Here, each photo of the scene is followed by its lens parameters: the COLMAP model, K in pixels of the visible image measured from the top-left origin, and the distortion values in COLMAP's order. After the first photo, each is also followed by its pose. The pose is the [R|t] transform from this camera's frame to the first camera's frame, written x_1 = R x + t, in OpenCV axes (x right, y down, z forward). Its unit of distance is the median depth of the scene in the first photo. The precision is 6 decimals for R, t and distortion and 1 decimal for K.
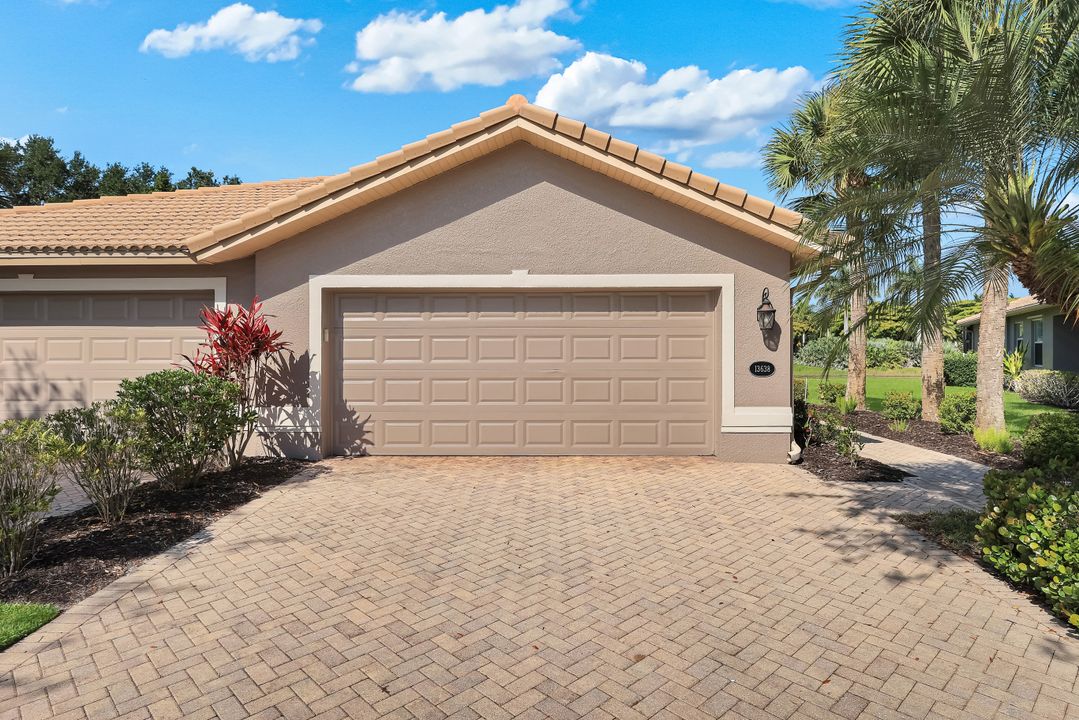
lens RADIAL K [[605.2, 0, 539.5], [0, 605.2, 360.0], [0, 0, 1]] dist [-0.001392, -0.000501]
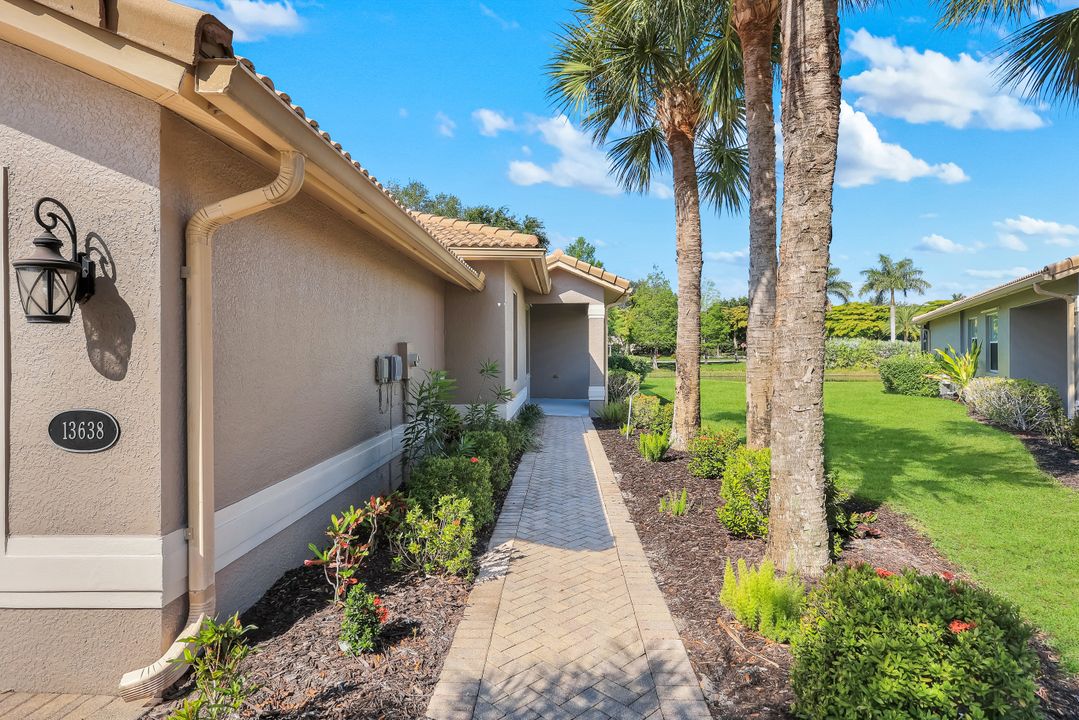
lens RADIAL K [[574.7, 0, 542.9], [0, 574.7, 355.7], [0, 0, 1]] dist [0.004399, 0.000570]
pose [[0.999982, -0.005979, -0.000681, 0.285647], [0.005973, 0.999953, -0.007649, -0.011203], [0.000727, 0.007645, 0.999971, 0.292995]]
